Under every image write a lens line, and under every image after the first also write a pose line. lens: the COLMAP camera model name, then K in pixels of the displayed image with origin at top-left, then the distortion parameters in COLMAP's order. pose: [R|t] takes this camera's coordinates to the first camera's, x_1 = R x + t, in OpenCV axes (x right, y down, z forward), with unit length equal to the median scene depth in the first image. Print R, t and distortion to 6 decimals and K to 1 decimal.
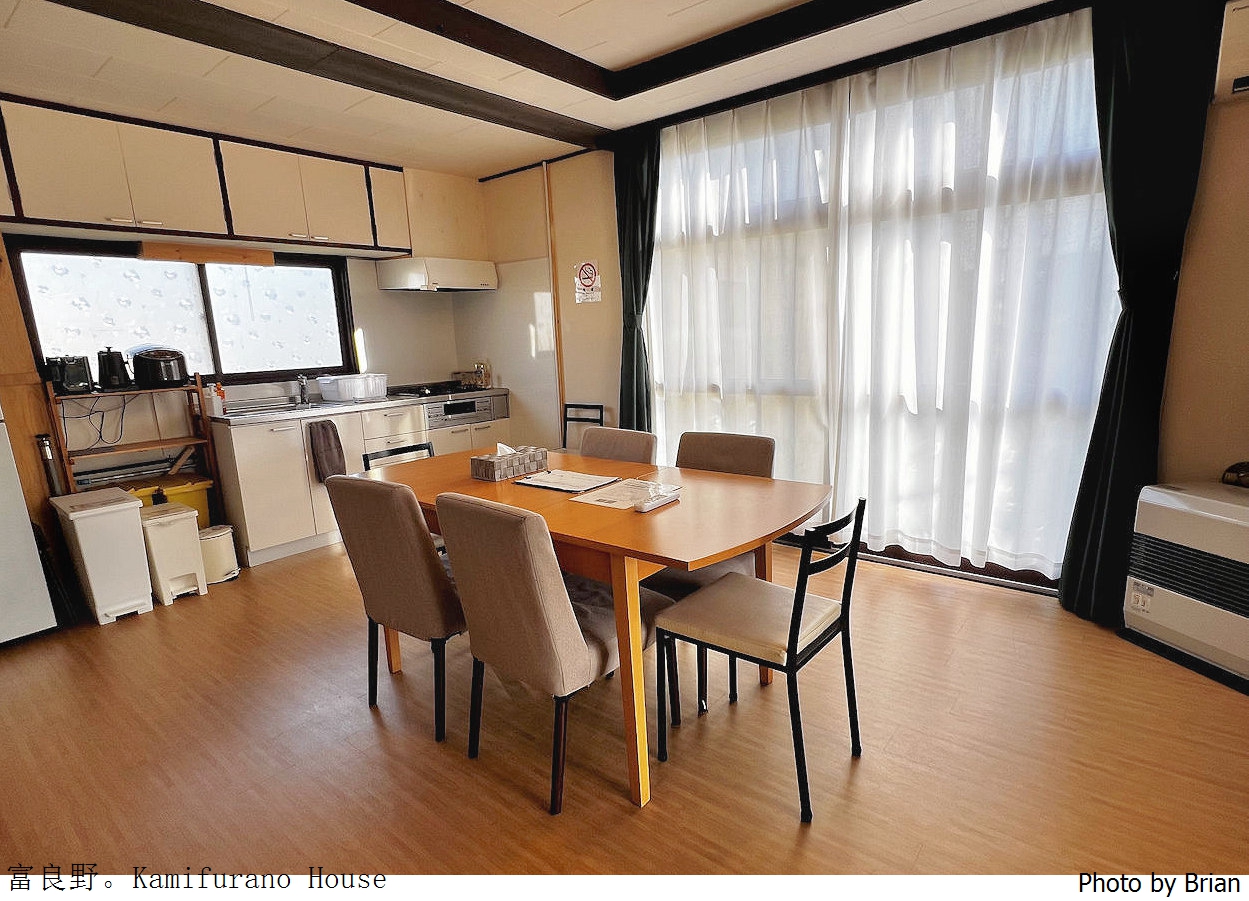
lens RADIAL K [[647.5, 0, 627.2], [0, 647.5, 463.1], [0, 0, 1]] dist [0.001099, -0.000524]
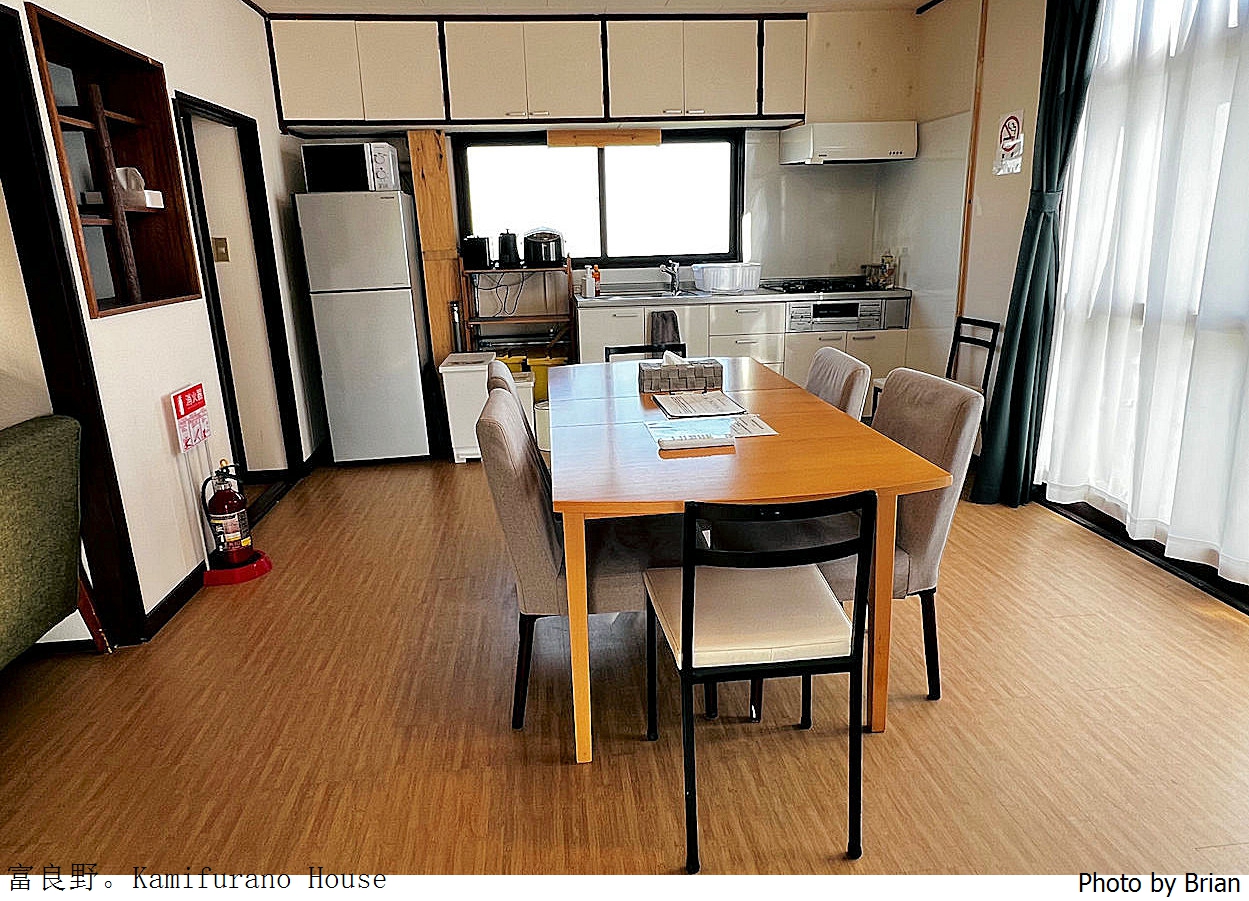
lens RADIAL K [[794.8, 0, 625.2], [0, 794.8, 443.1], [0, 0, 1]] dist [0.000114, -0.007207]
pose [[0.713504, 0.197977, -0.672099, 0.290752], [-0.138154, 0.980170, 0.142058, -0.030049], [0.686895, -0.008506, 0.726707, 0.099591]]
